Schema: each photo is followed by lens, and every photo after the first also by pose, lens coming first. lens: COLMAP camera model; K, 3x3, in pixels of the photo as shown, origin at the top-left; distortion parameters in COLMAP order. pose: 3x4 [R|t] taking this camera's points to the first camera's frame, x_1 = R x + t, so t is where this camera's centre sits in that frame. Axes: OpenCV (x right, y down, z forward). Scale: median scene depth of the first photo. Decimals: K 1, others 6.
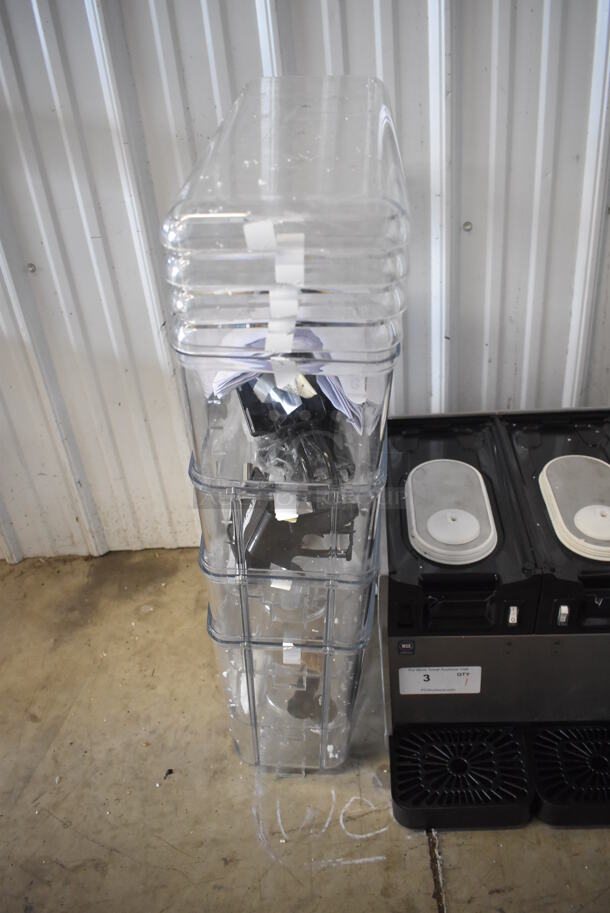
lens RADIAL K [[713.2, 0, 305.0], [0, 713.2, 456.5], [0, 0, 1]] dist [-0.093751, 0.015376]
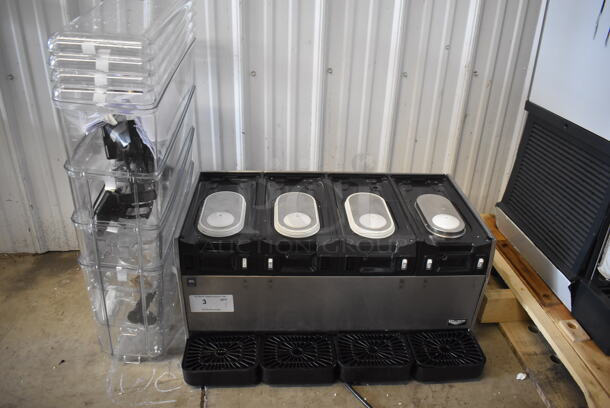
lens RADIAL K [[476.5, 0, 305.0], [0, 476.5, 204.0], [0, 0, 1]] dist [-0.093751, 0.015376]
pose [[0.985302, 0.052849, 0.162438, 0.198378], [-0.038063, 0.994954, -0.092829, 0.148489], [-0.166525, 0.085282, 0.982342, -0.266254]]
